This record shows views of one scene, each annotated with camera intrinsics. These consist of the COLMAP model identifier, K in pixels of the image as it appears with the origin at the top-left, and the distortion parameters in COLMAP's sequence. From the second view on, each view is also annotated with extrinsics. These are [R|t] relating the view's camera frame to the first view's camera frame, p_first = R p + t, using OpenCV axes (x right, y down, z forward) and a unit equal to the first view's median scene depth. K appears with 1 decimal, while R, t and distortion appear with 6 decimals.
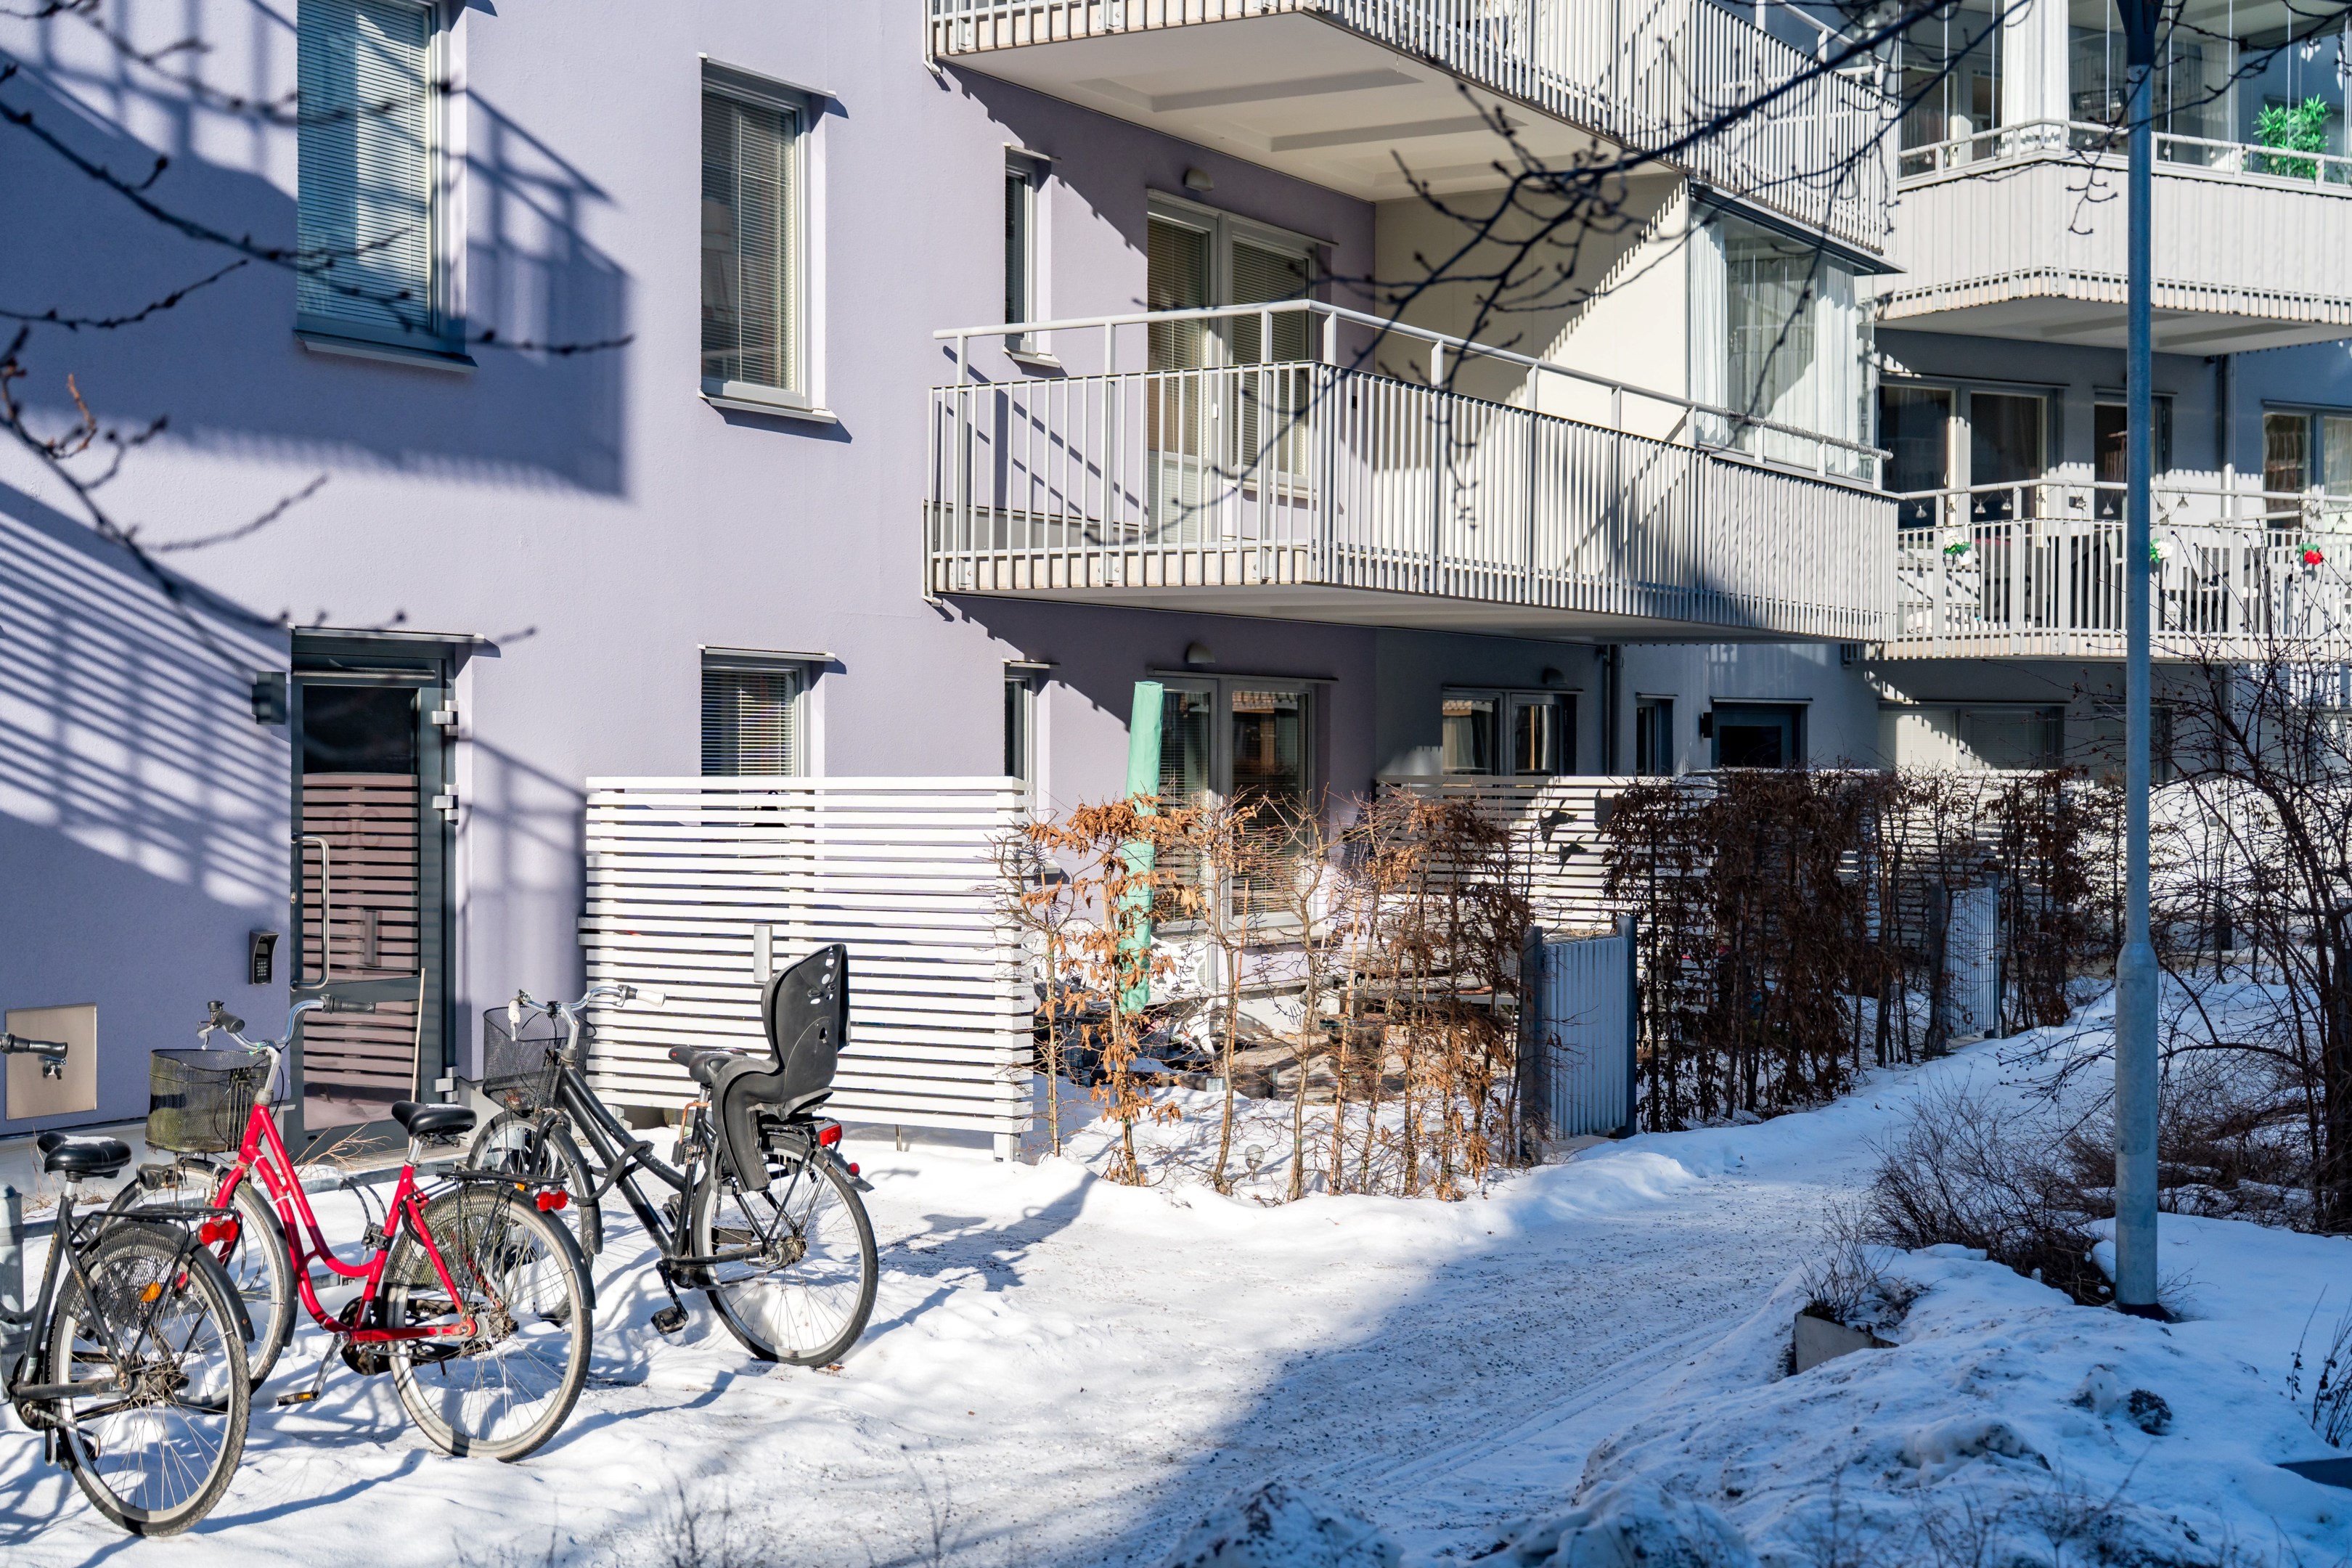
lens RADIAL K [[3272.5, 0, 1175.9], [0, 3272.5, 778.6], [0, 0, 1]] dist [0.039756, 0.000000]
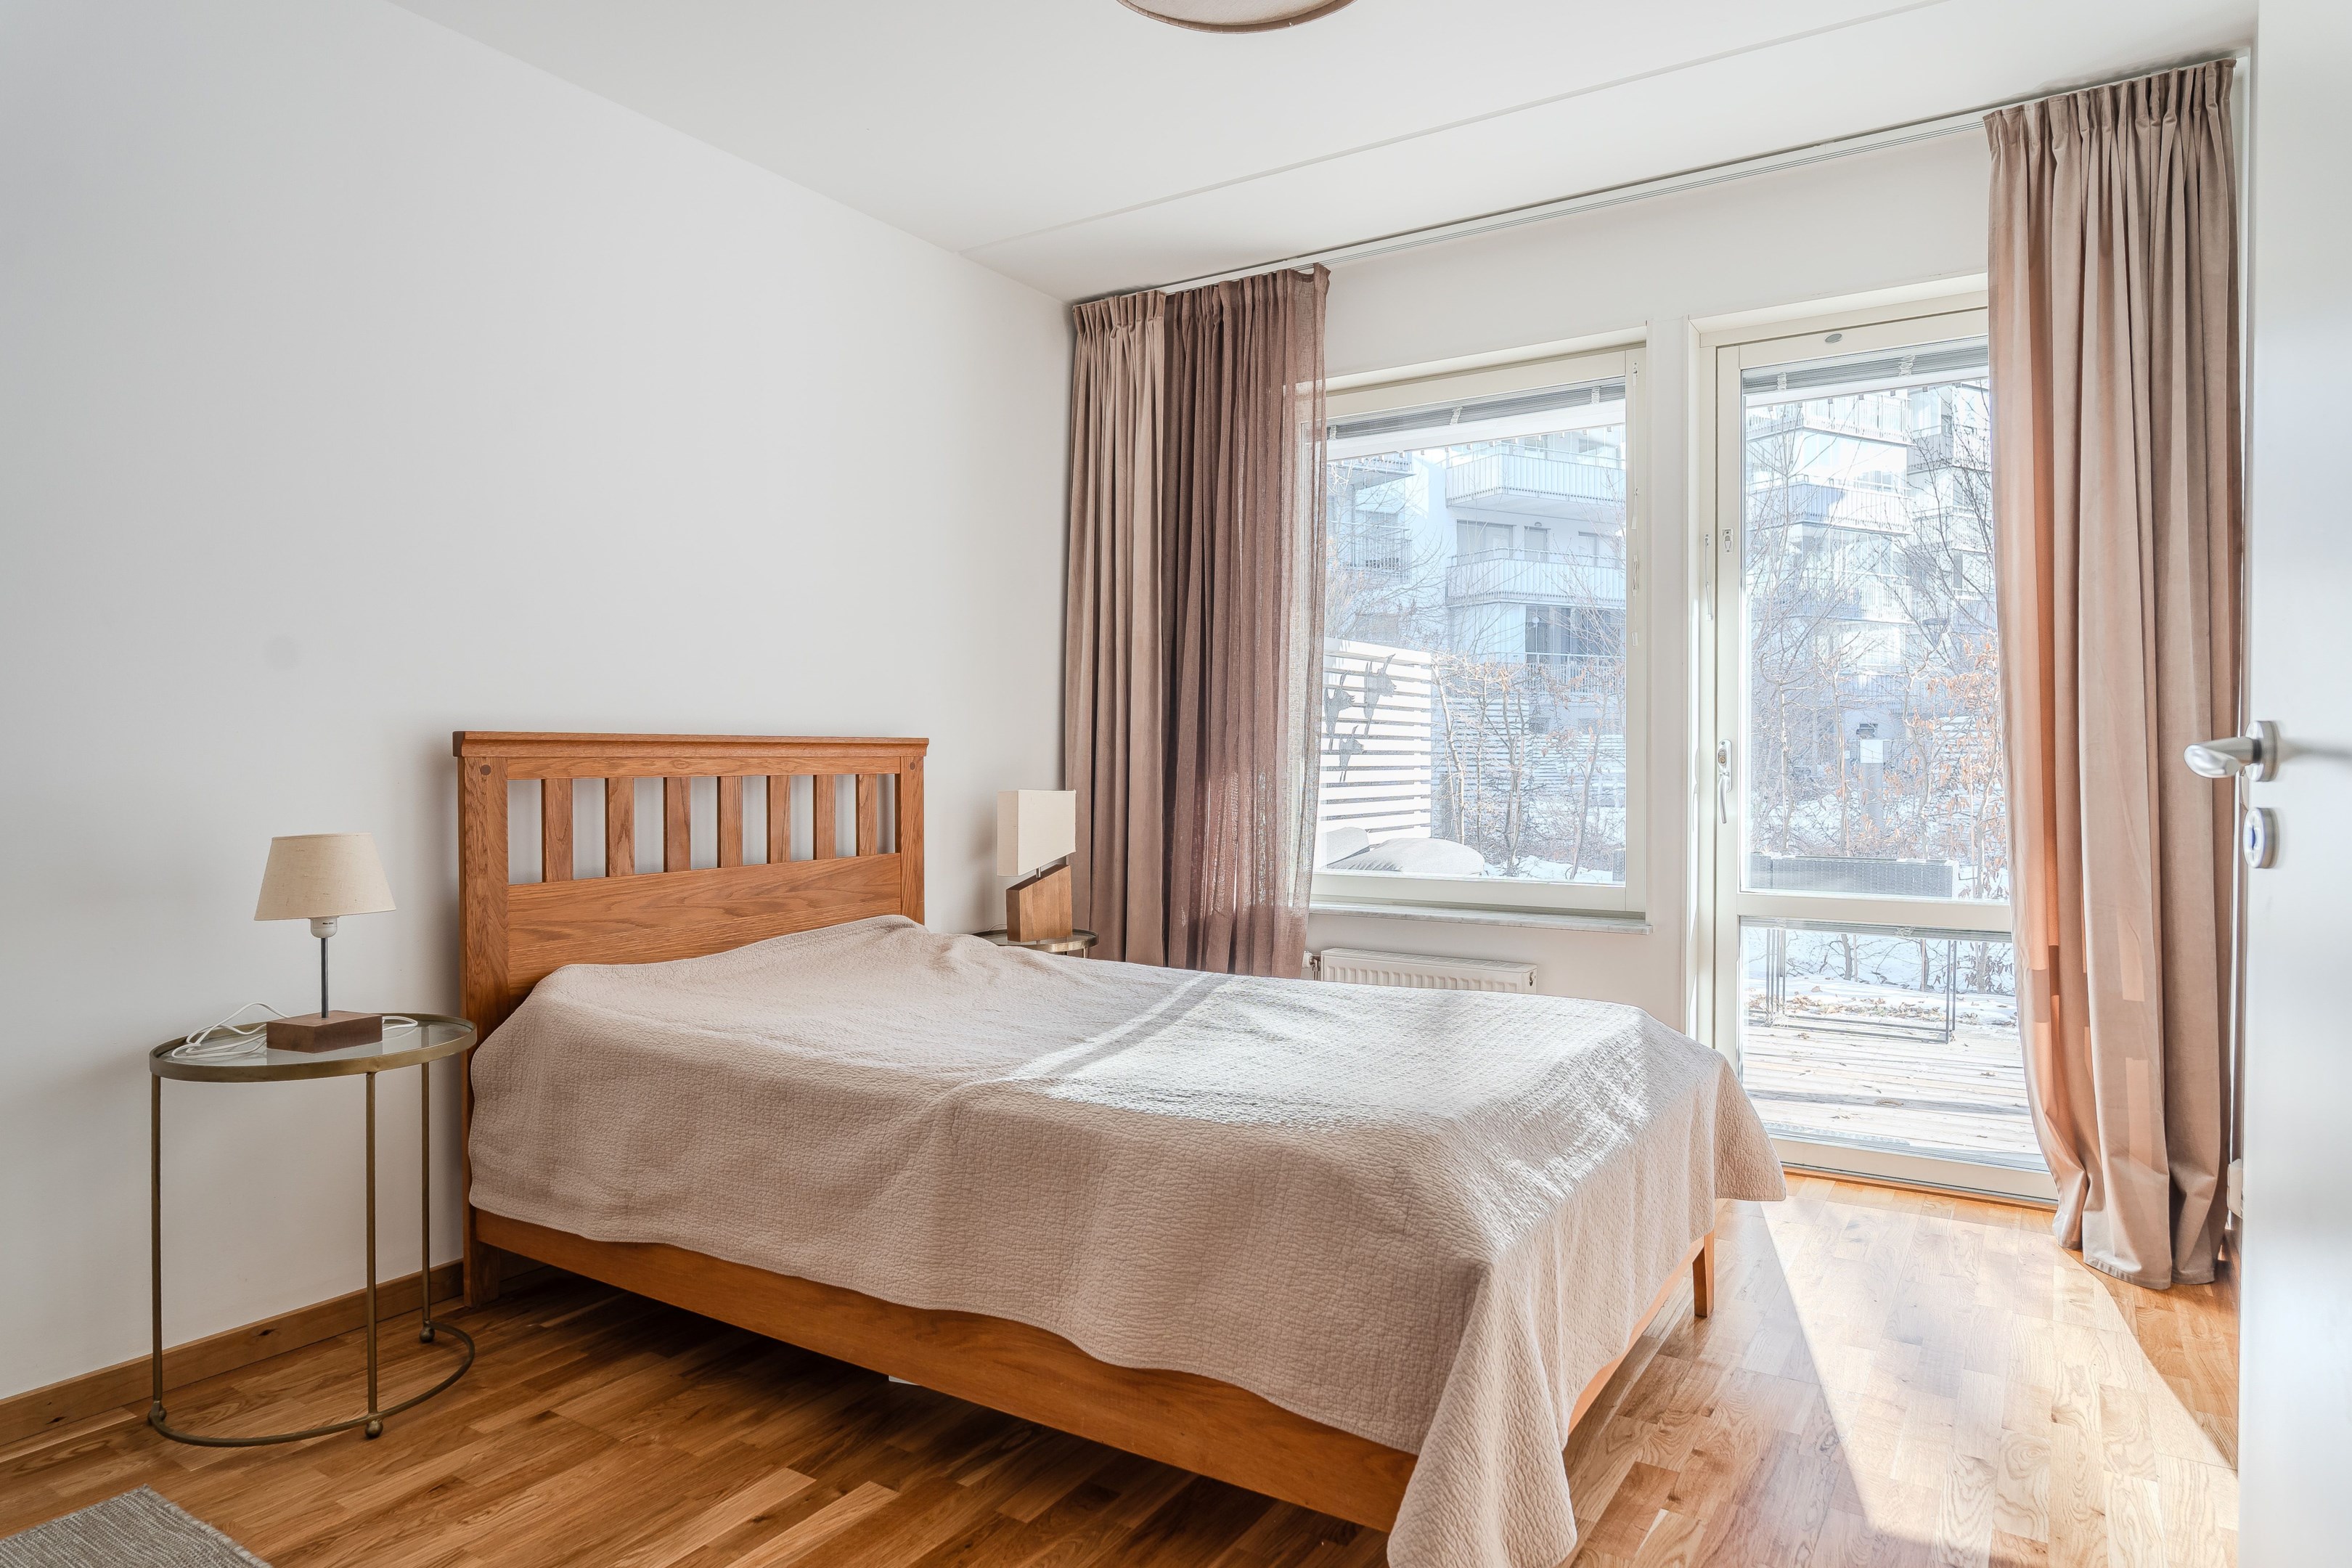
lens RADIAL K [[1393.7, 0, 1176.5], [0, 1393.7, 771.5], [0, 0, 1]] dist [0.004048, 0.000565]
pose [[0.035843, -0.011324, 0.999293, -0.170652], [0.005085, 0.999925, 0.011149, 0.023245], [-0.999344, 0.004682, 0.035898, 1.024881]]
